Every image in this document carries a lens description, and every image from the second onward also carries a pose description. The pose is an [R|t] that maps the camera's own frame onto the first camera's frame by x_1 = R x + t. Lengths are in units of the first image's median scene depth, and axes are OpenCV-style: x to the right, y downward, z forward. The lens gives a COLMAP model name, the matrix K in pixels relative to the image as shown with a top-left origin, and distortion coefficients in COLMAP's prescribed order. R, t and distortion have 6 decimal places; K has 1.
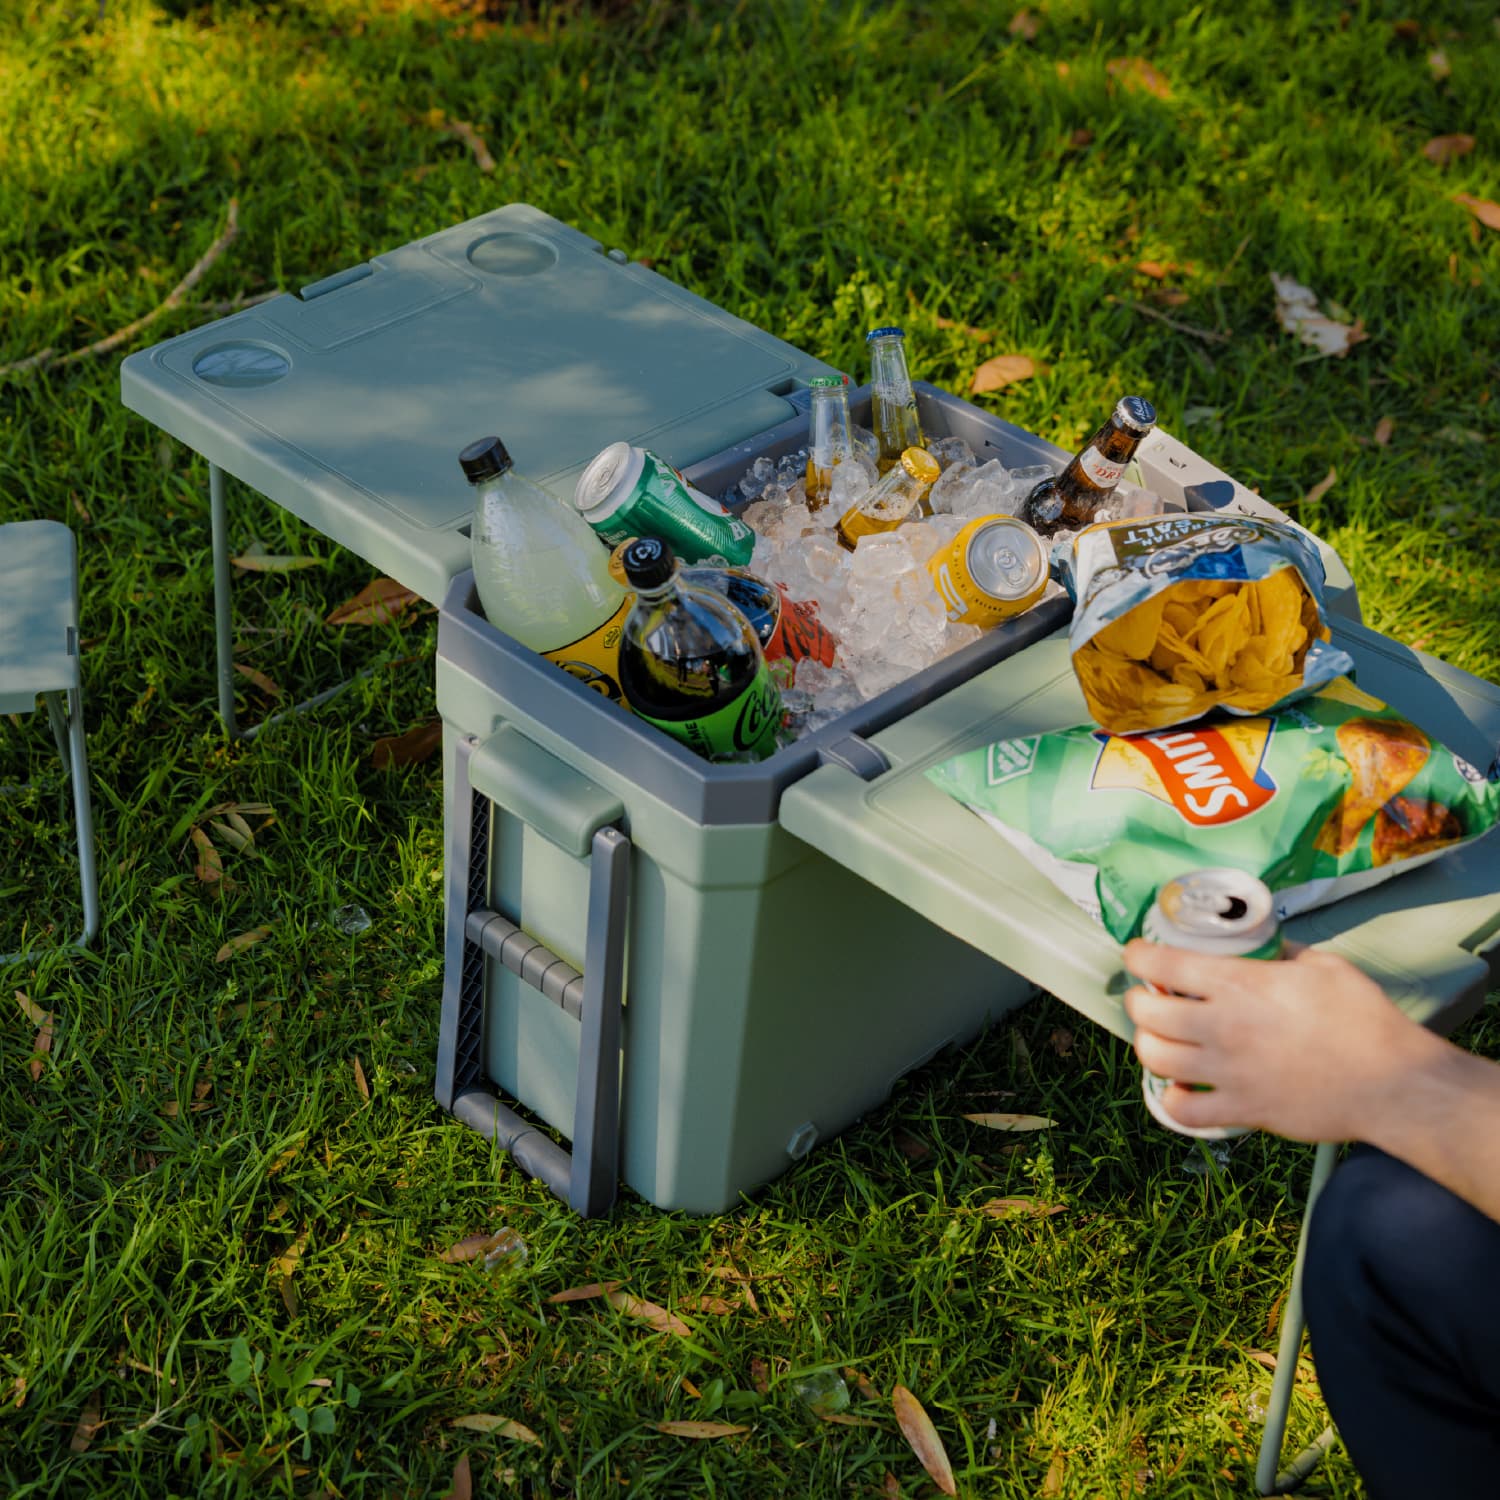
lens RADIAL K [[2915.3, 0, 548.1], [0, 2915.3, 748.8], [0, 0, 1]] dist [0.016722, 0.123933]
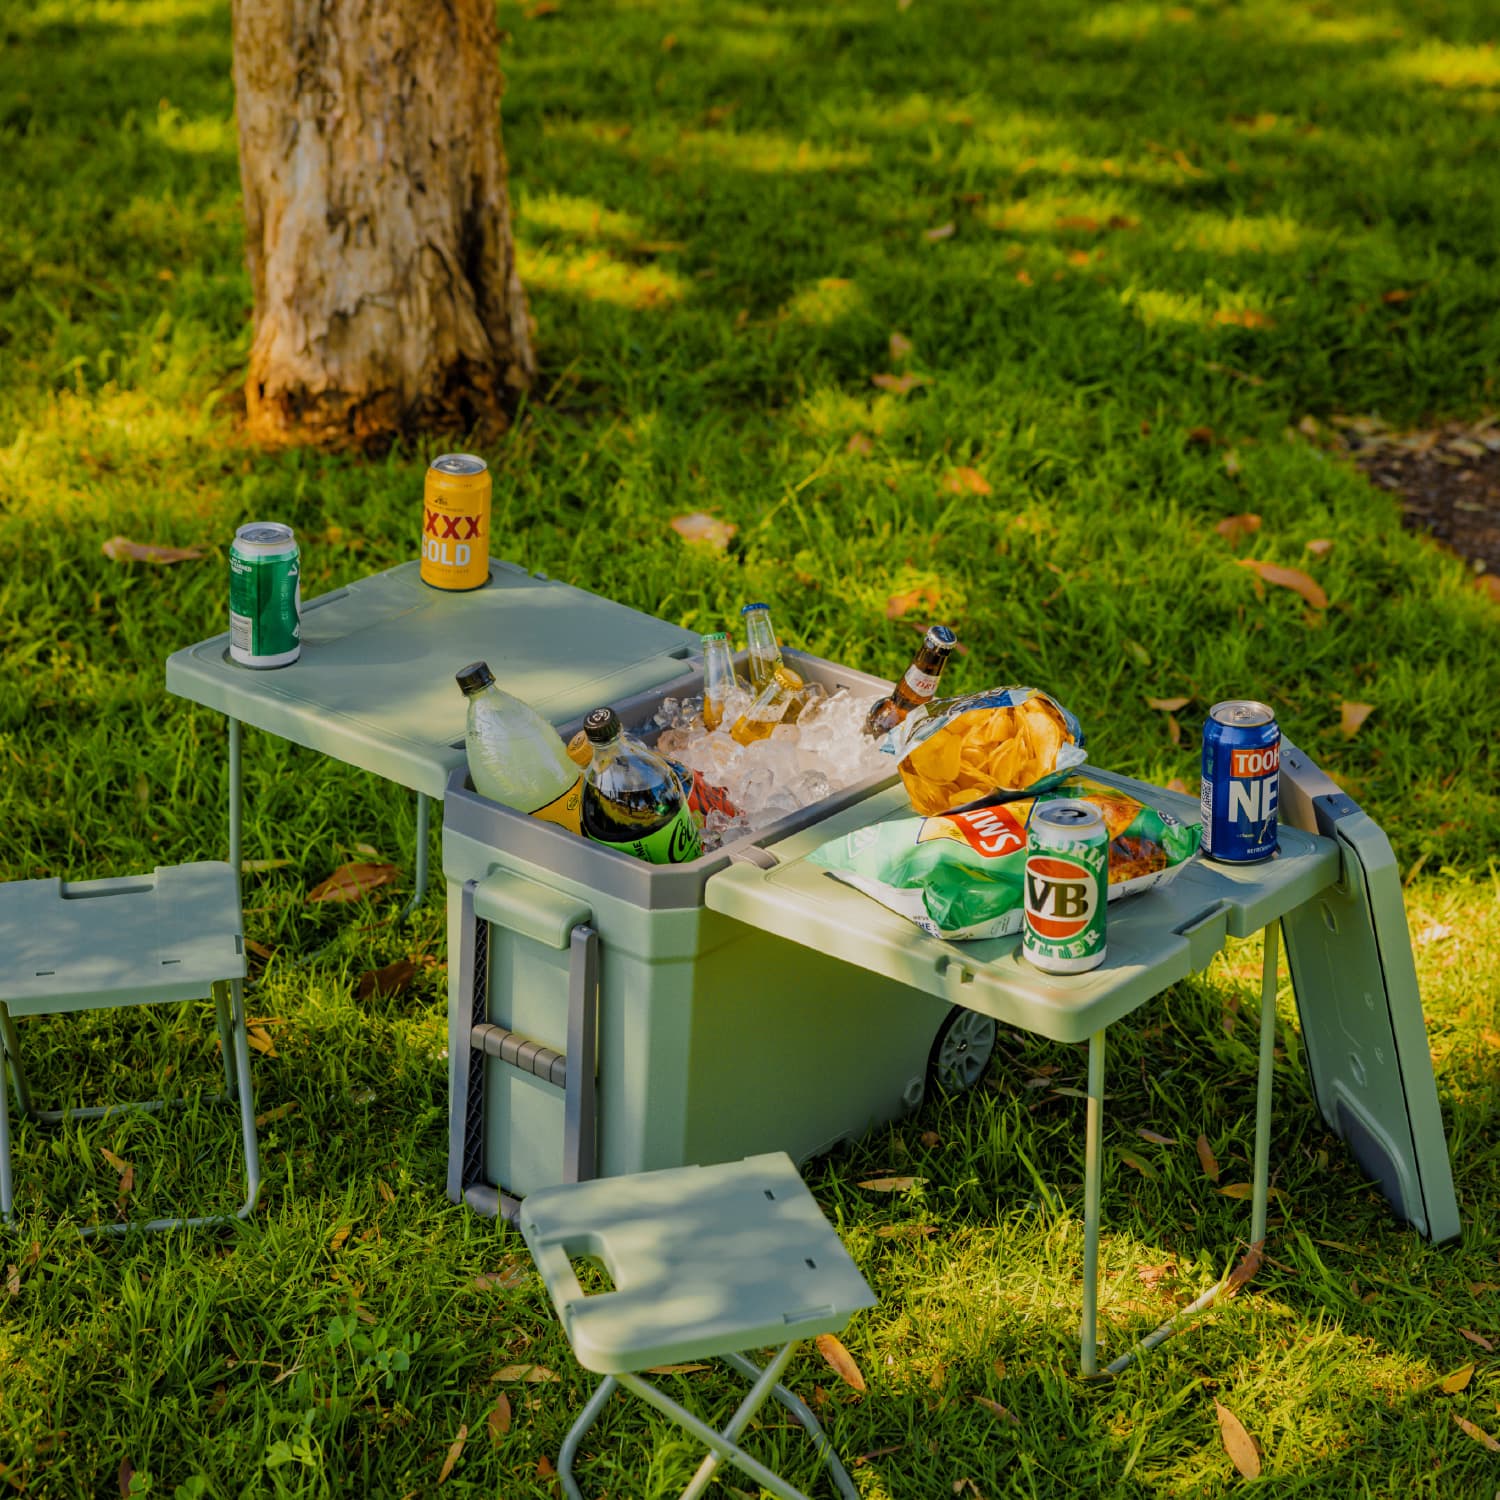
lens RADIAL K [[4127.6, 0, 718.6], [0, 4127.6, 750.7], [0, 0, 1]] dist [0.190265, -1.727853]
pose [[0.992971, -0.044899, 0.109512, -0.116778], [0.067093, 0.975761, -0.208299, 0.333430], [-0.097505, 0.214182, 0.971915, -0.859955]]
